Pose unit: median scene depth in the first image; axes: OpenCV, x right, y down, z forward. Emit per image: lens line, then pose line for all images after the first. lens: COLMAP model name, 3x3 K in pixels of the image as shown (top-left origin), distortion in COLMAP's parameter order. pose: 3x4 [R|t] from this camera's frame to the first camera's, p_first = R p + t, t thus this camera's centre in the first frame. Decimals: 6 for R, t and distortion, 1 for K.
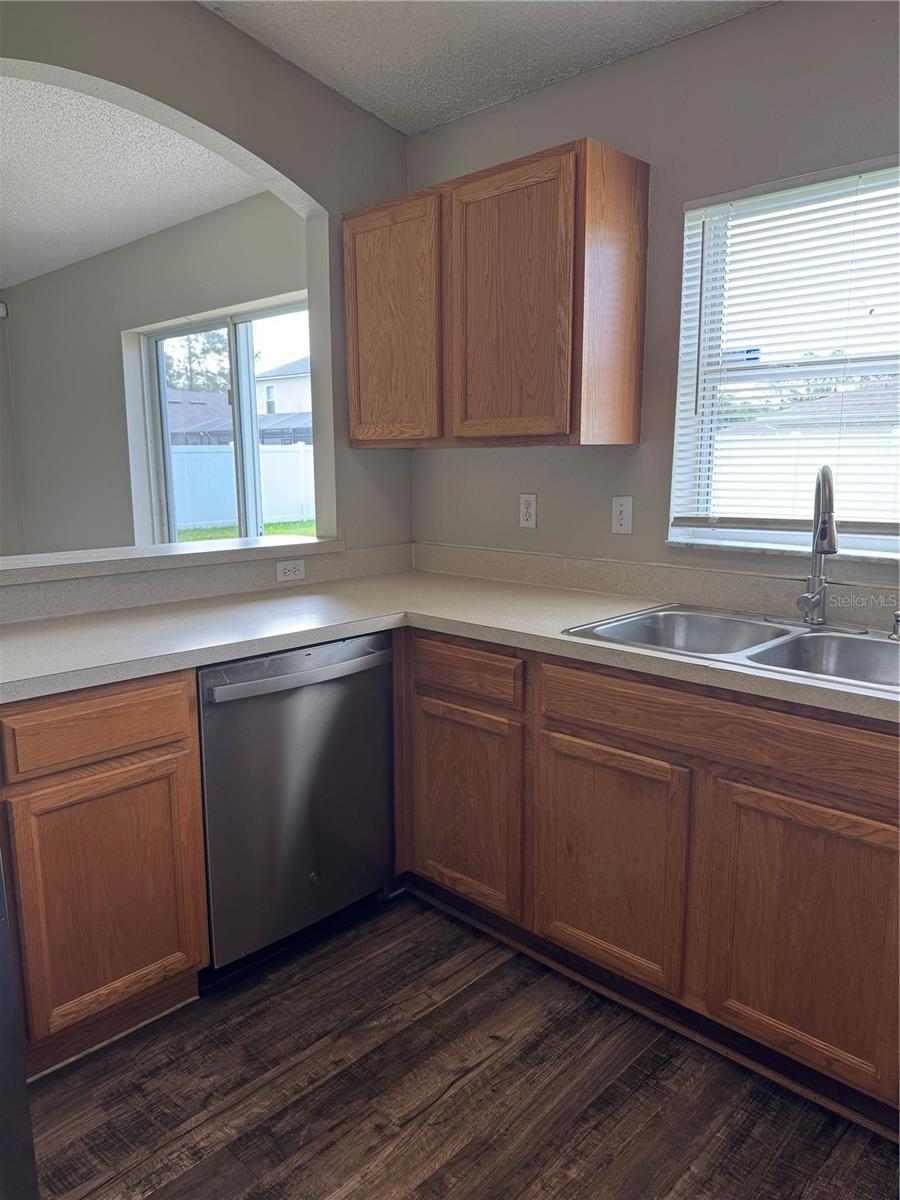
lens RADIAL K [[856.2, 0, 447.1], [0, 856.2, 587.6], [0, 0, 1]] dist [-0.025568, -0.000021]
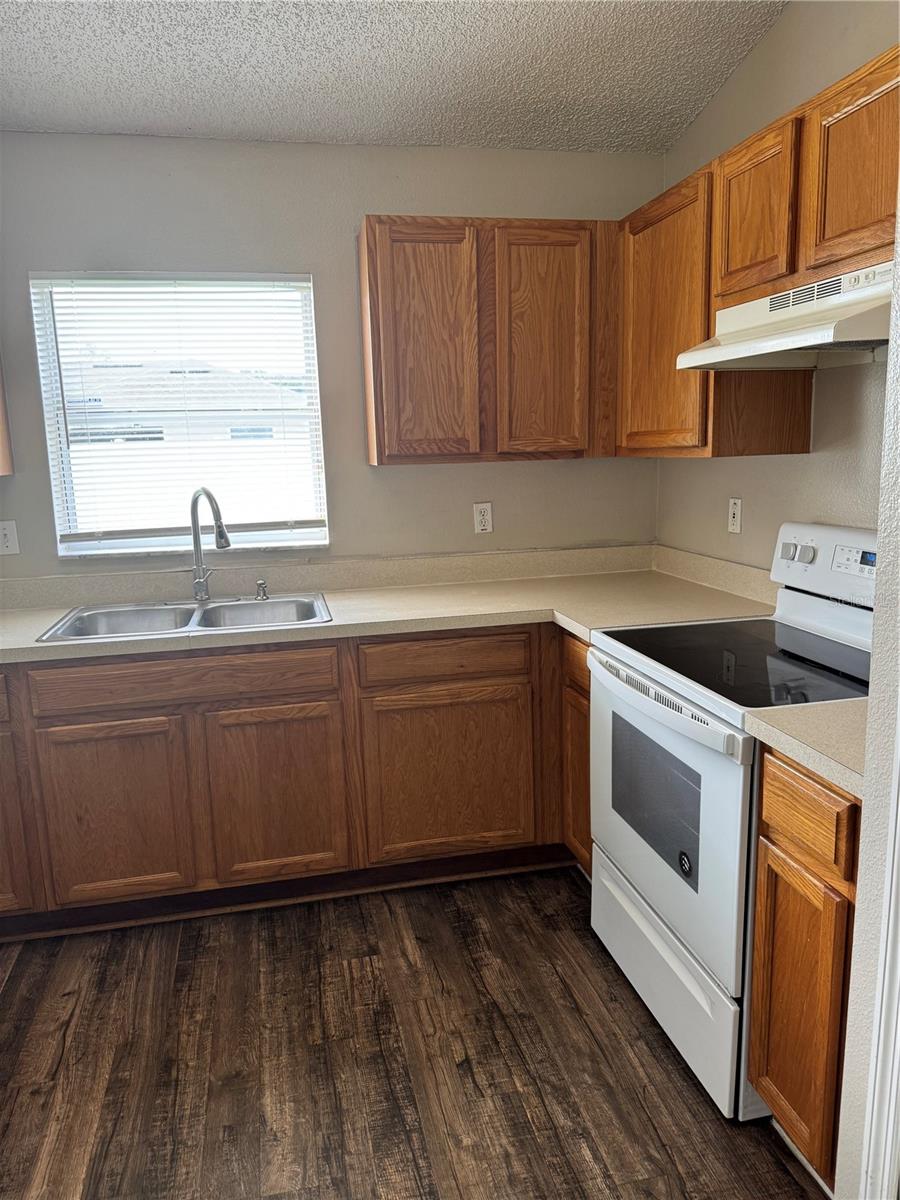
lens RADIAL K [[846.1, 0, 450.0], [0, 846.1, 600.0], [0, 0, 1]] dist [-0.000390, -0.008104]
pose [[0.554962, -0.165848, 0.815176, -0.545666], [0.162877, 0.982621, 0.089031, -0.019028], [-0.815775, 0.083365, 0.572330, -0.143479]]
